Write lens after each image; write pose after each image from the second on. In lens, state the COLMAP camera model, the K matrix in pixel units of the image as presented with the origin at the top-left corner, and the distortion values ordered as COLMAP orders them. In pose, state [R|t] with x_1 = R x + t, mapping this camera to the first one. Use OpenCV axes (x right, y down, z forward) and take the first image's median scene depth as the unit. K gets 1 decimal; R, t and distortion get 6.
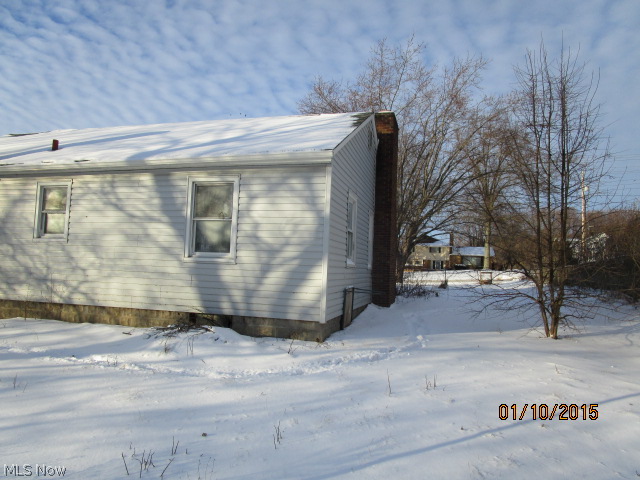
lens RADIAL K [[438.1, 0, 358.4], [0, 438.1, 237.1], [0, 0, 1]] dist [-0.005571, -0.000913]
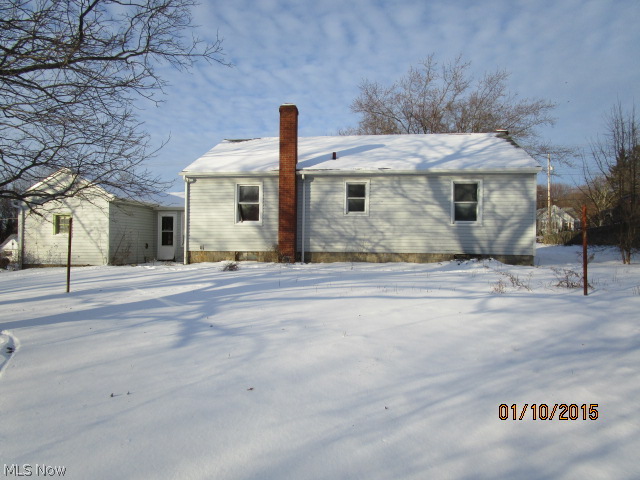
lens RADIAL K [[462.7, 0, 320.0], [0, 462.7, 240.0], [0, 0, 1]] dist [-0.017199, 0.000288]
pose [[0.989171, -0.016749, 0.145810, -1.142207], [0.009580, 0.998717, 0.049730, 0.011944], [-0.146456, -0.047794, 0.988062, -0.765859]]
